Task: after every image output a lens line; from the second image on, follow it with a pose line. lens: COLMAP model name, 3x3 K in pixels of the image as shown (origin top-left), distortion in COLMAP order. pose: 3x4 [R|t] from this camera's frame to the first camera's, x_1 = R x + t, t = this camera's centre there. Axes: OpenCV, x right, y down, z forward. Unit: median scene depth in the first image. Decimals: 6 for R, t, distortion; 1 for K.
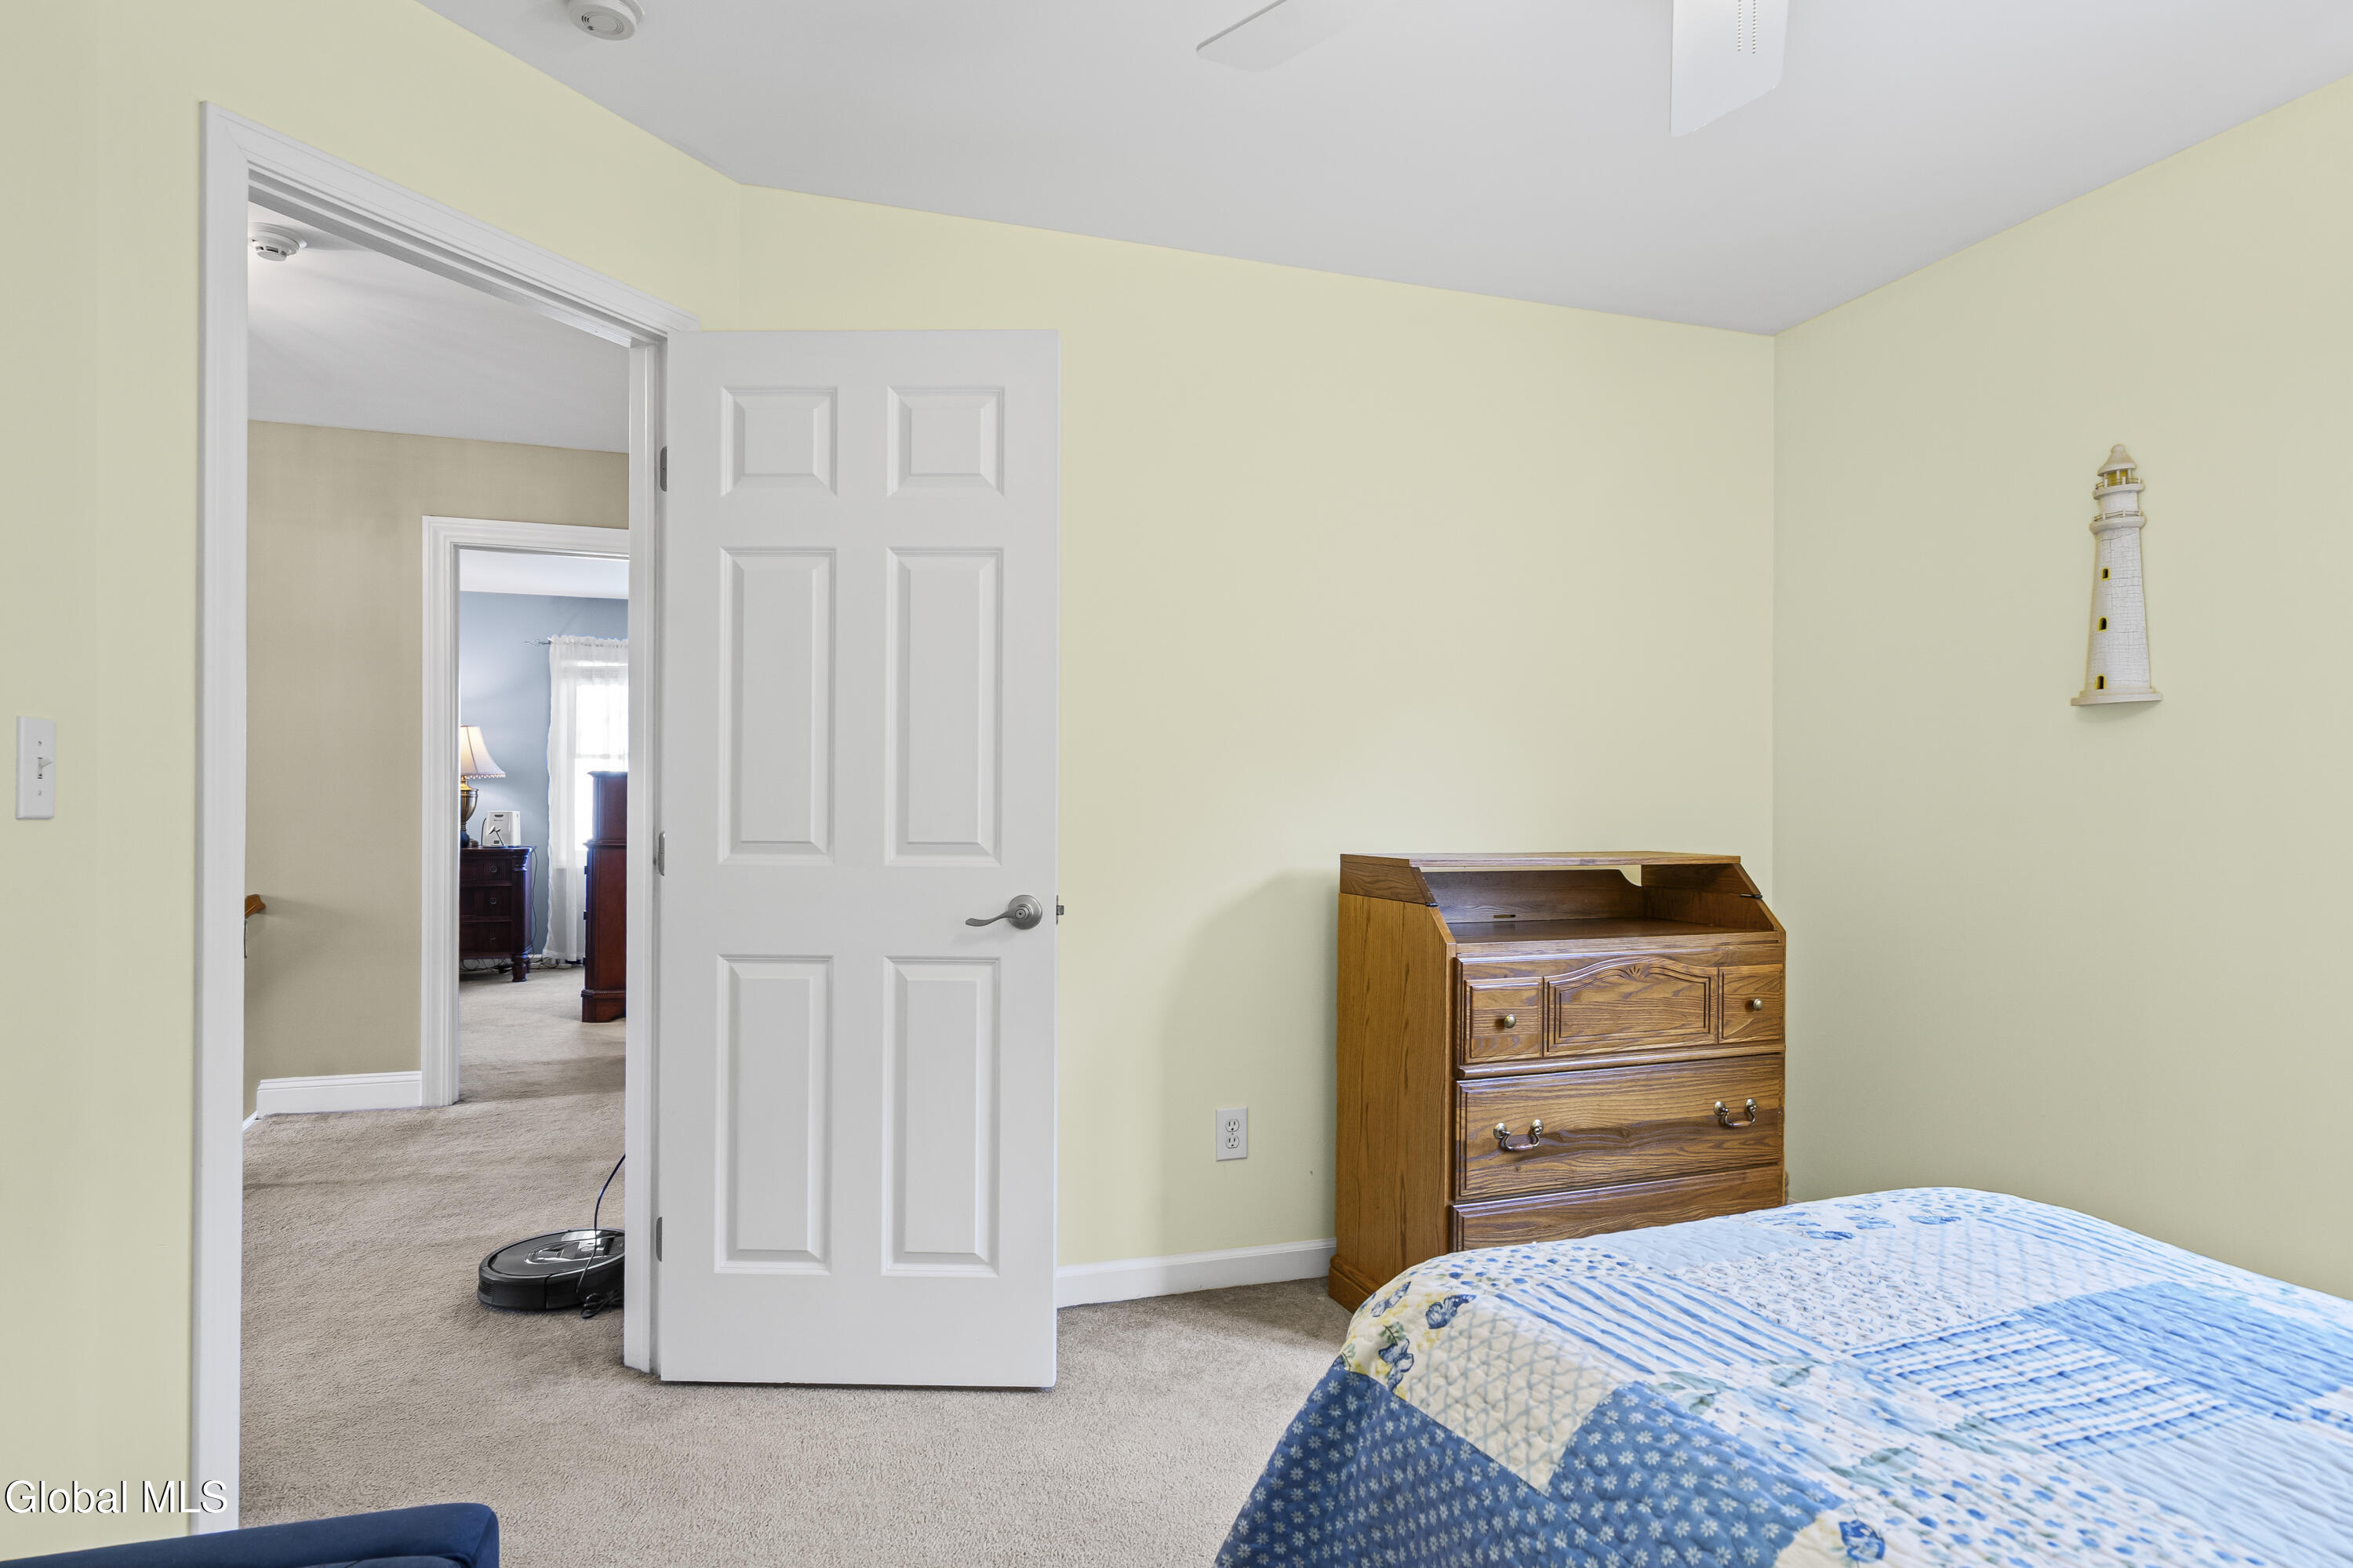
lens RADIAL K [[1220.9, 0, 1182.9], [0, 1220.9, 788.2], [0, 0, 1]] dist [0.002426, 0.000143]
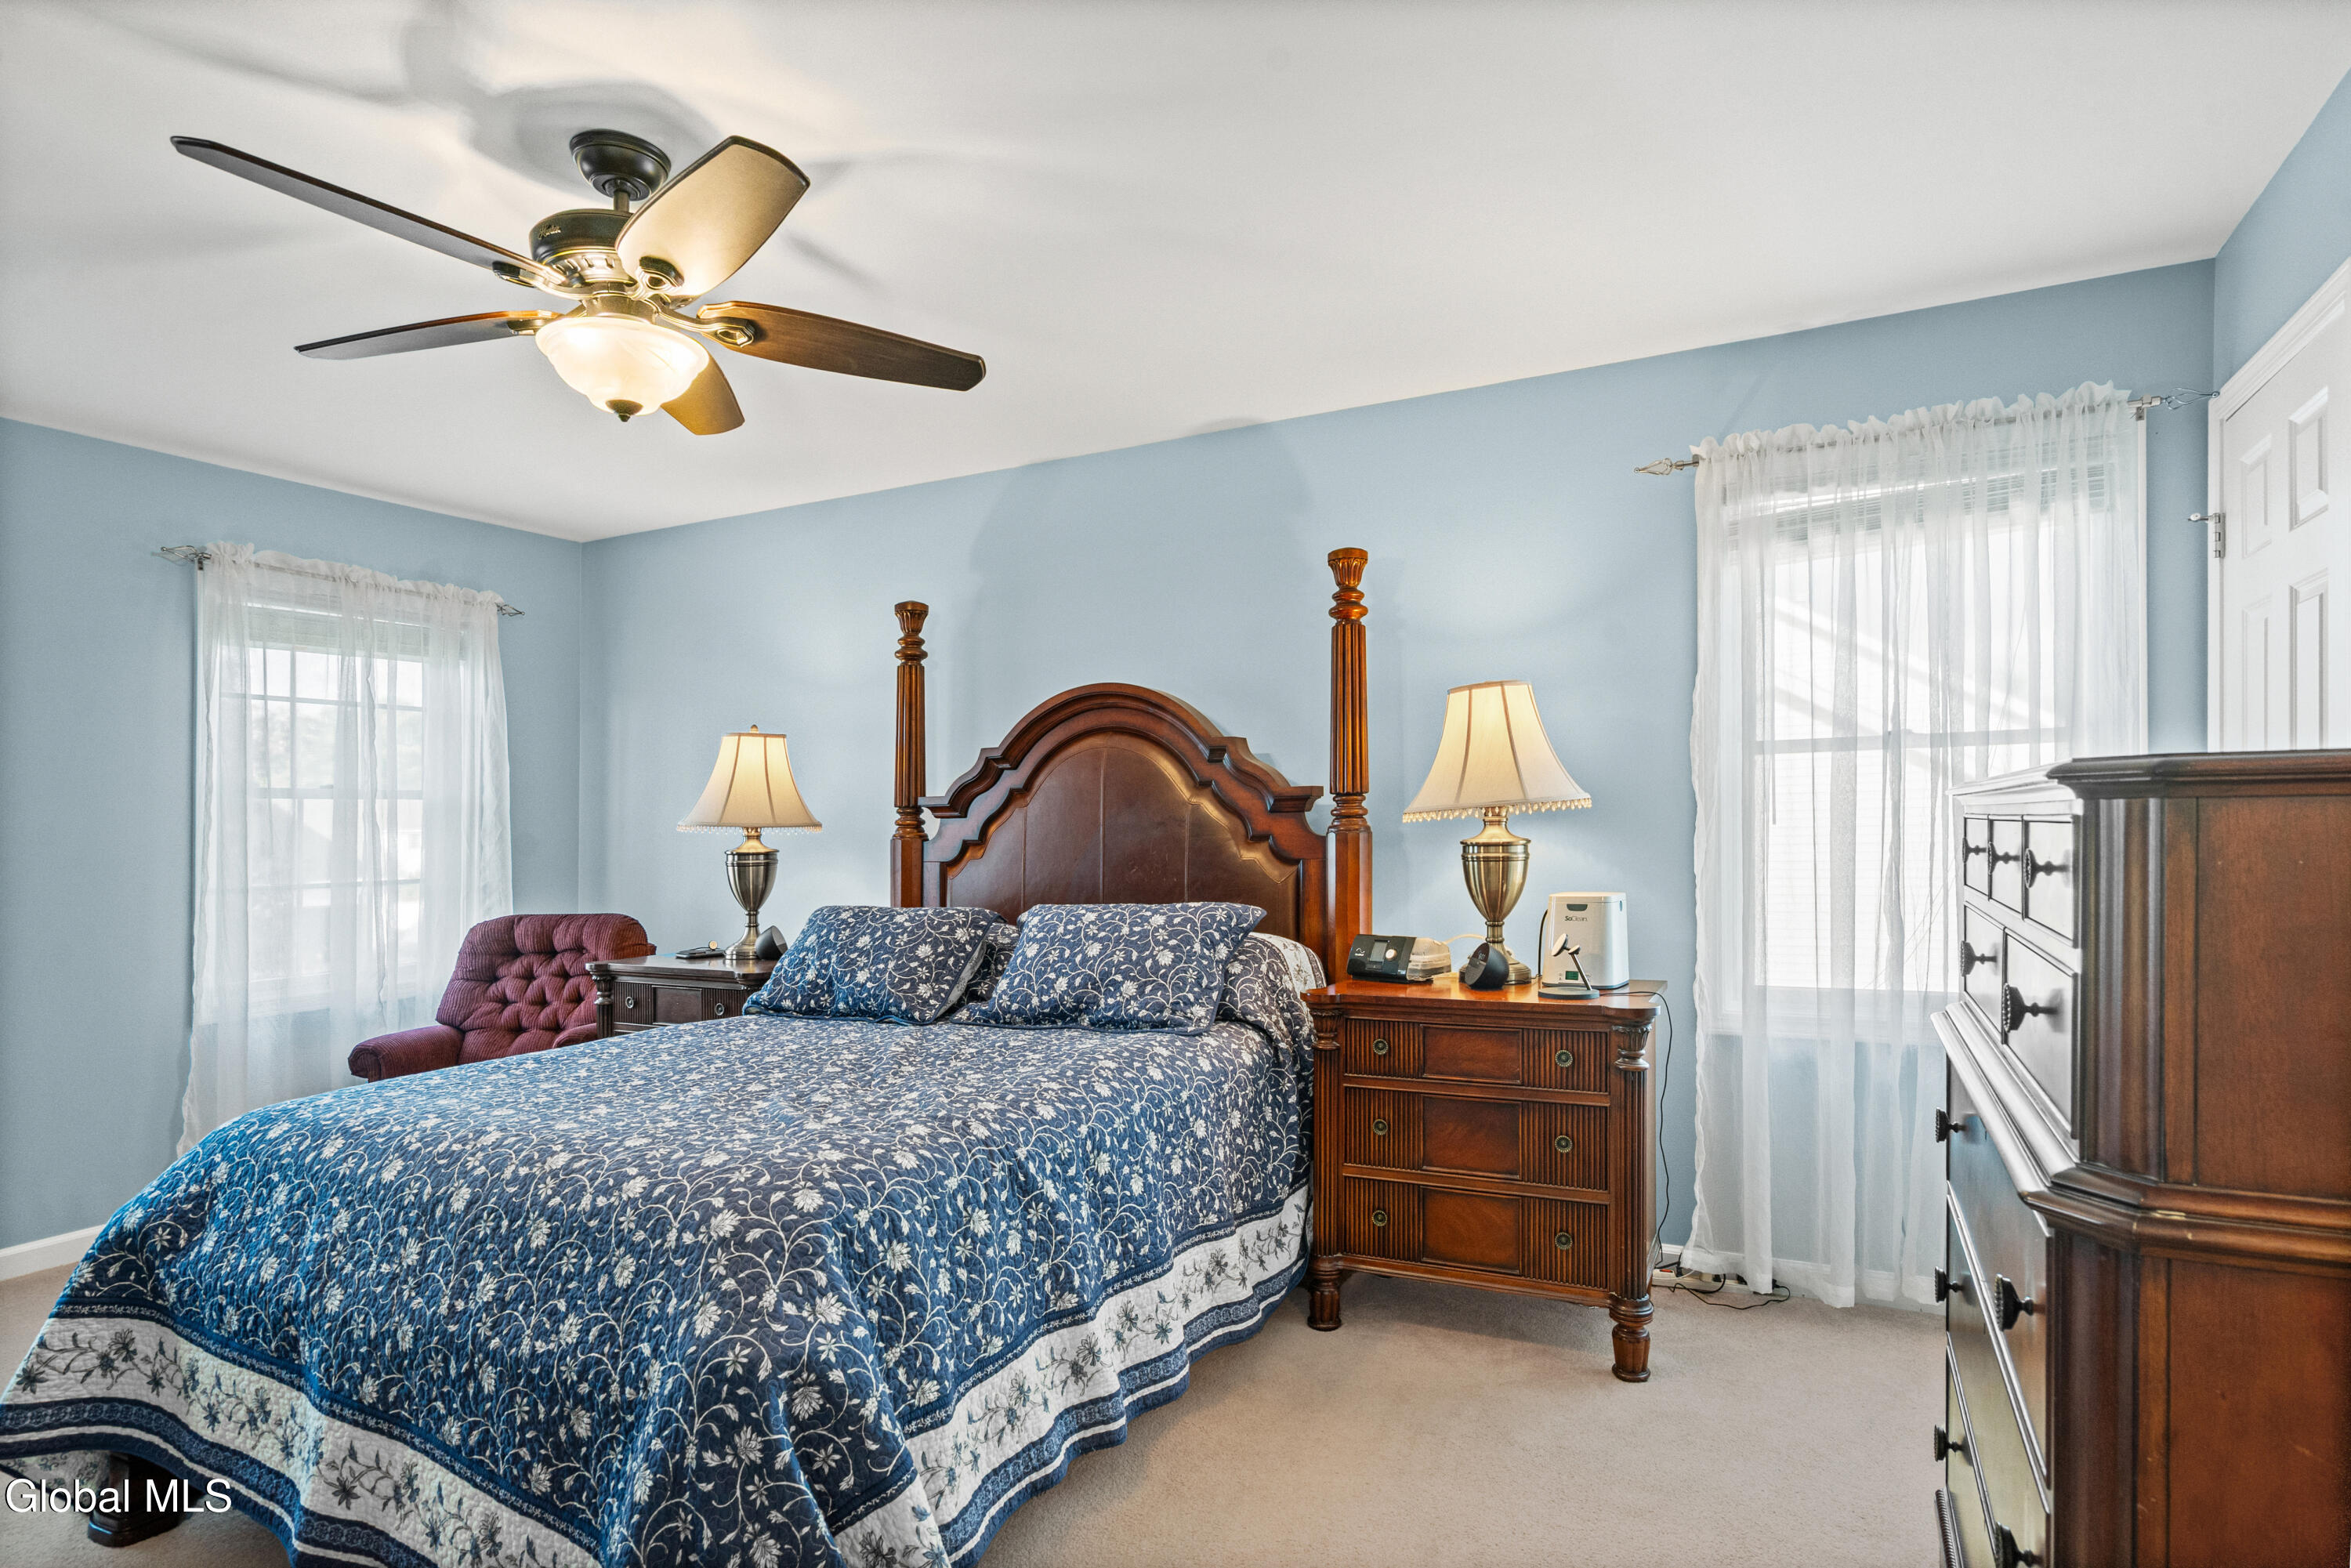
lens RADIAL K [[1262.4, 0, 1182.7], [0, 1262.4, 791.2], [0, 0, 1]] dist [0.001439, 0.000272]
pose [[0.691635, -0.006202, -0.722221, -0.351671], [0.002976, 0.999979, -0.005737, -0.012574], [0.722241, 0.001819, 0.691639, 0.623385]]
